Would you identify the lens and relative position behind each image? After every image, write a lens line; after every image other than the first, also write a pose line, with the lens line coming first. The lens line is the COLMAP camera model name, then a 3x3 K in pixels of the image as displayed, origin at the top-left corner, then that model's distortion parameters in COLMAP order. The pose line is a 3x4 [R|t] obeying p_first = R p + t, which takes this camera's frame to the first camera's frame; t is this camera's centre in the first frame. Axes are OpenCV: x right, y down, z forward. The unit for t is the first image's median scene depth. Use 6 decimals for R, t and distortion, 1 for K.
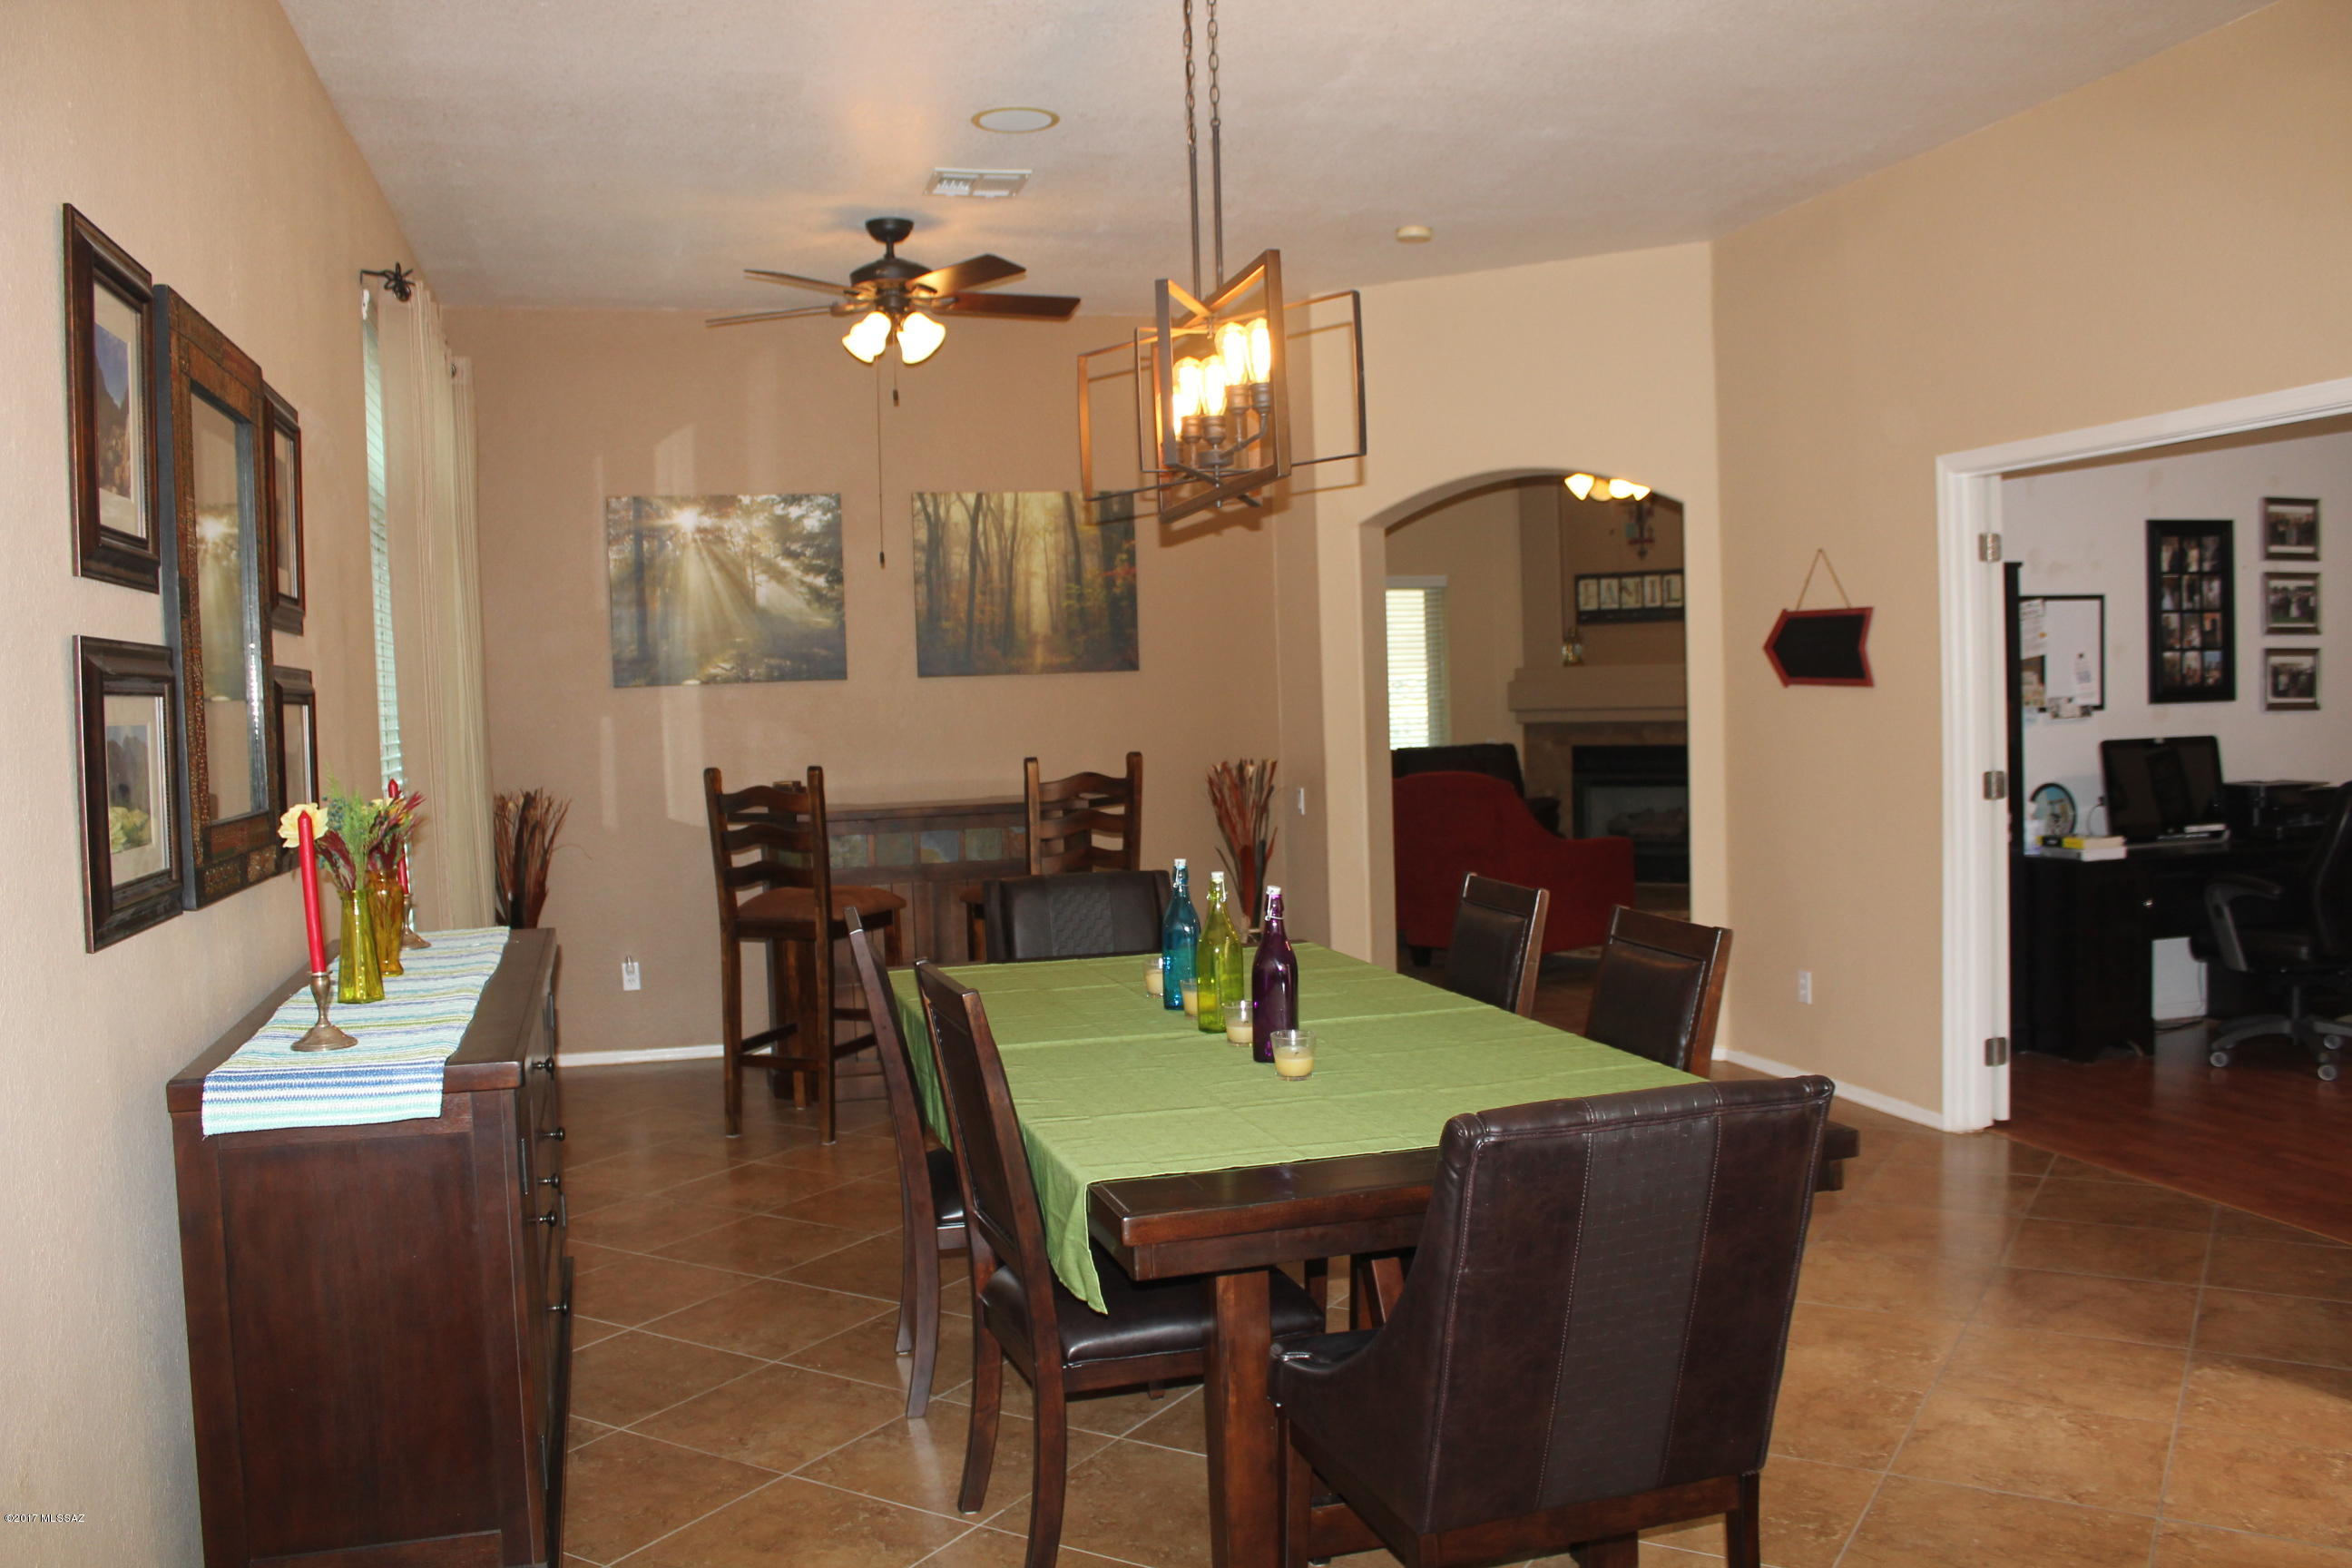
lens RADIAL K [[1956.9, 0, 1179.1], [0, 1956.9, 781.8], [0, 0, 1]] dist [-0.155565, 0.124747]
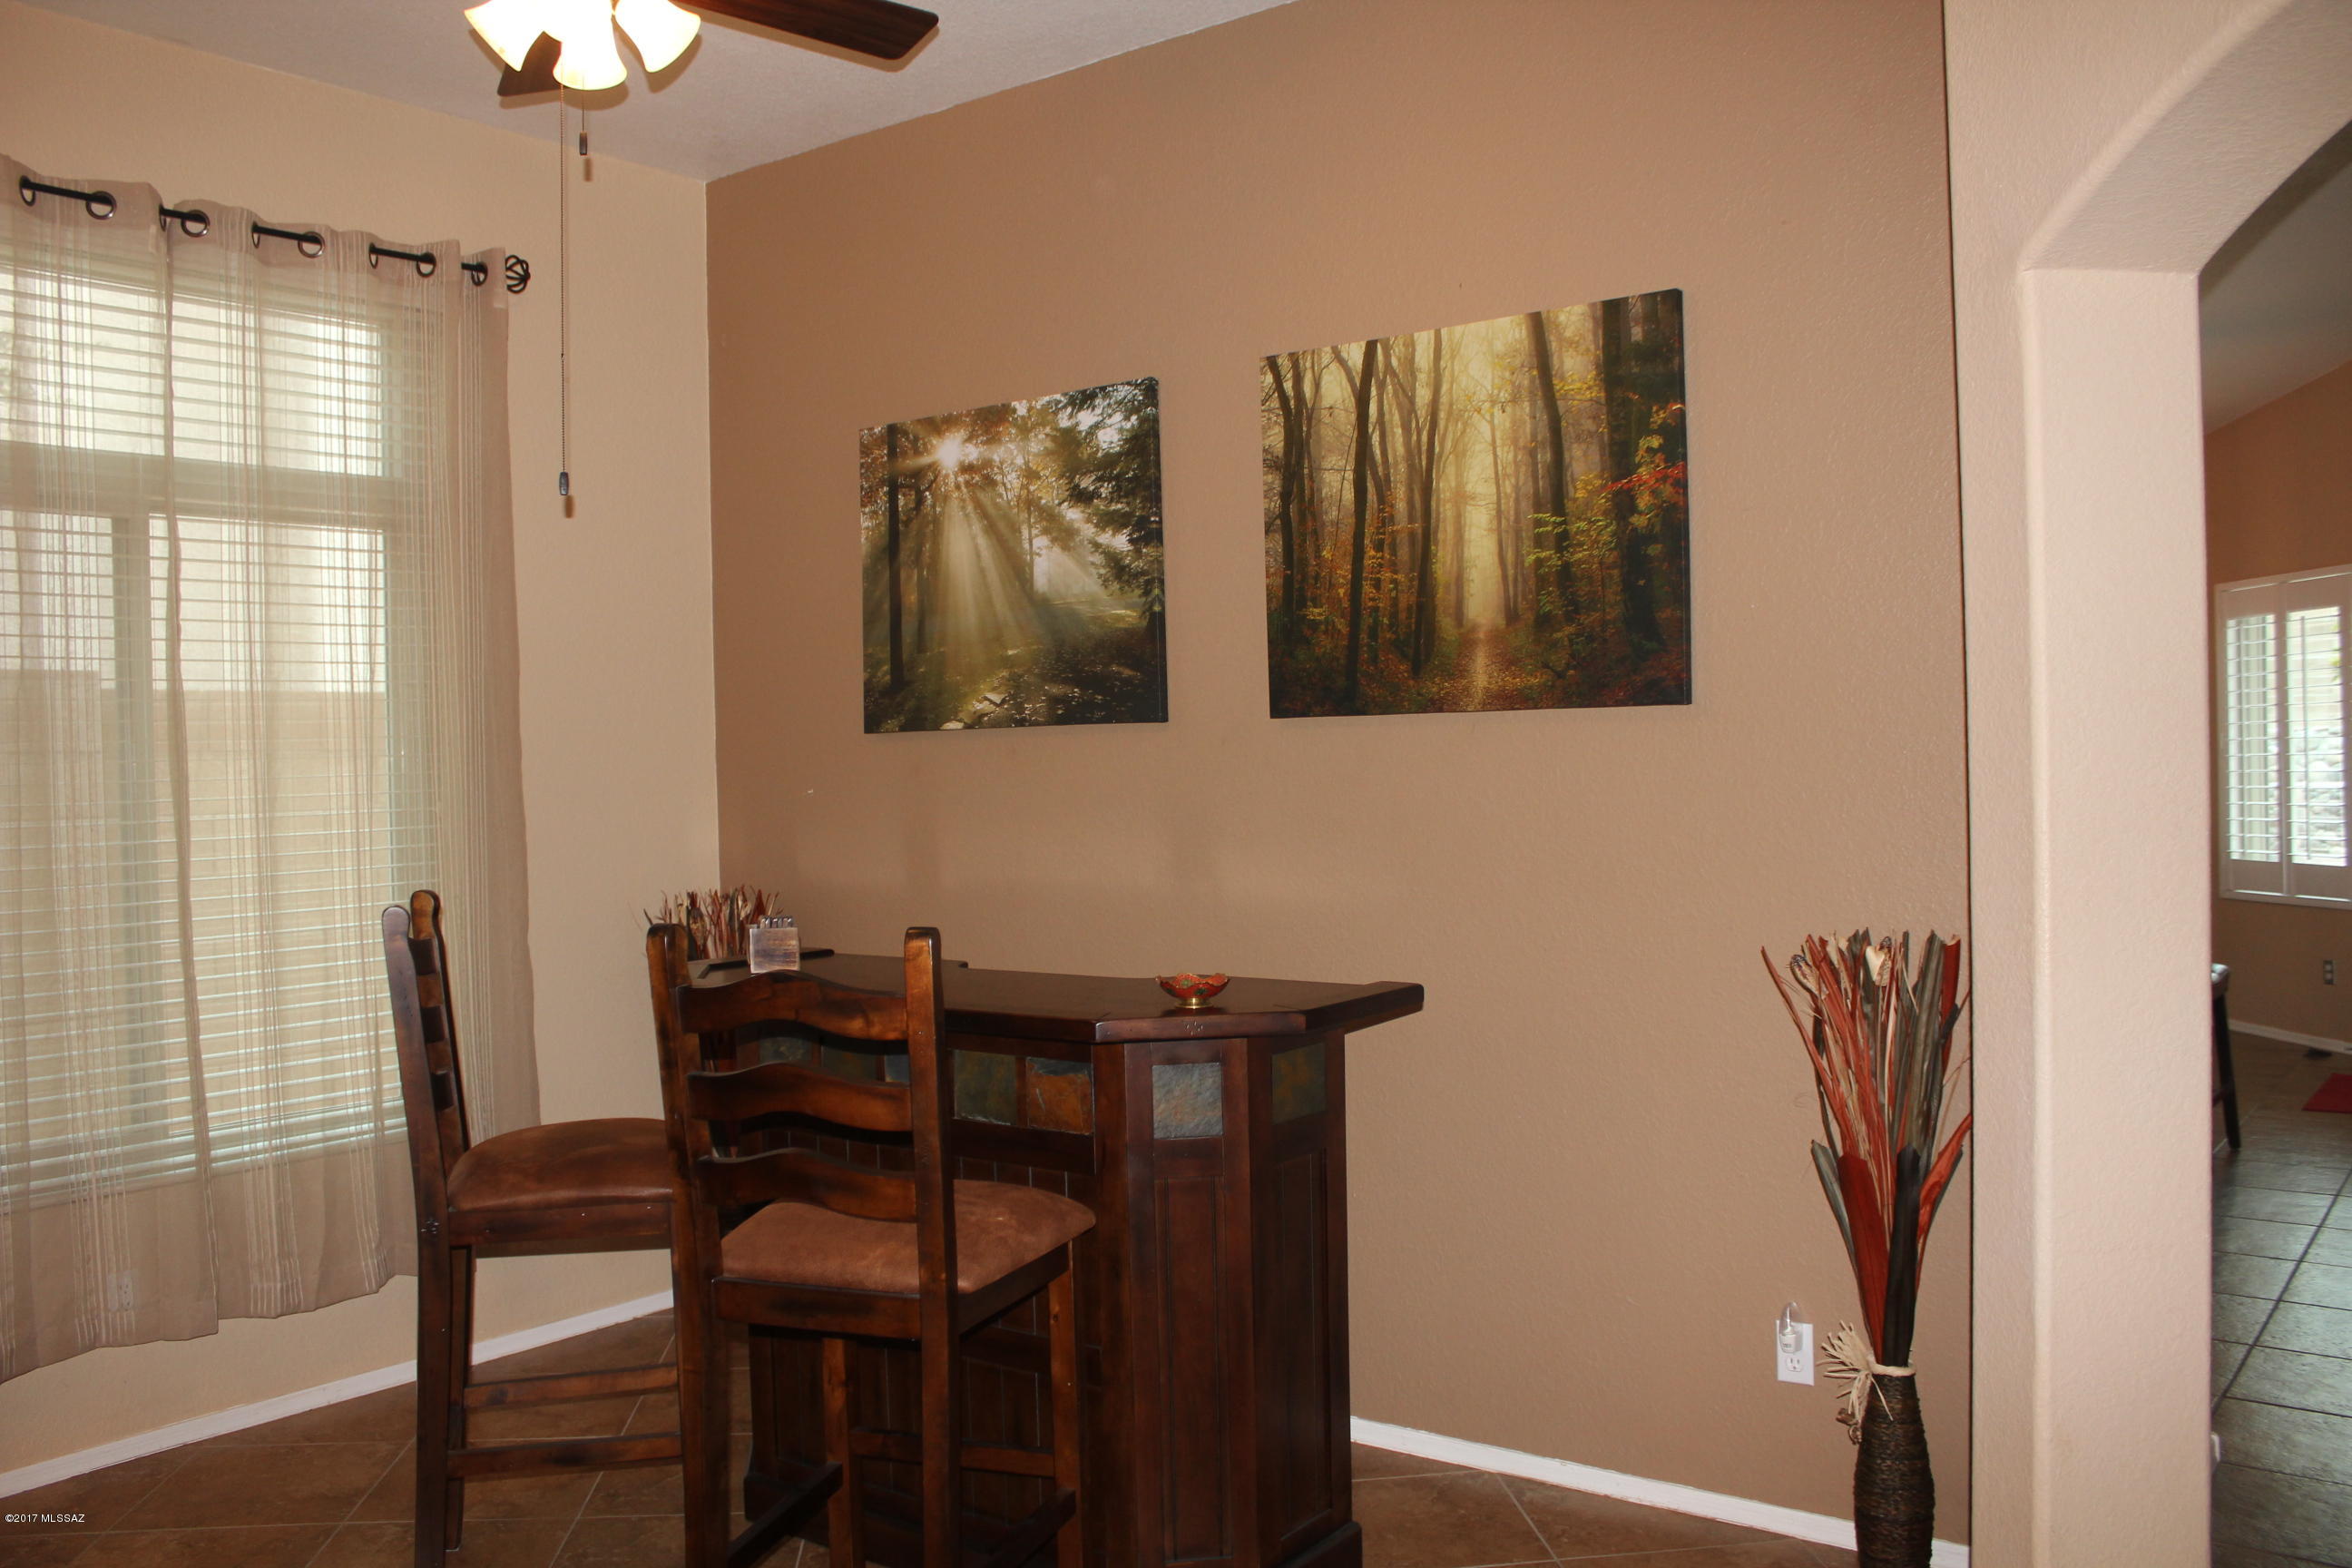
lens RADIAL K [[1956.9, 0, 1172.0], [0, 1956.9, 781.9], [0, 0, 1]] dist [-0.155565, 0.124747]
pose [[0.584362, 0.028358, -0.810998, 0.266602], [-0.043554, 0.999045, 0.003551, -0.037848], [0.810324, 0.033247, 0.585039, 0.684370]]
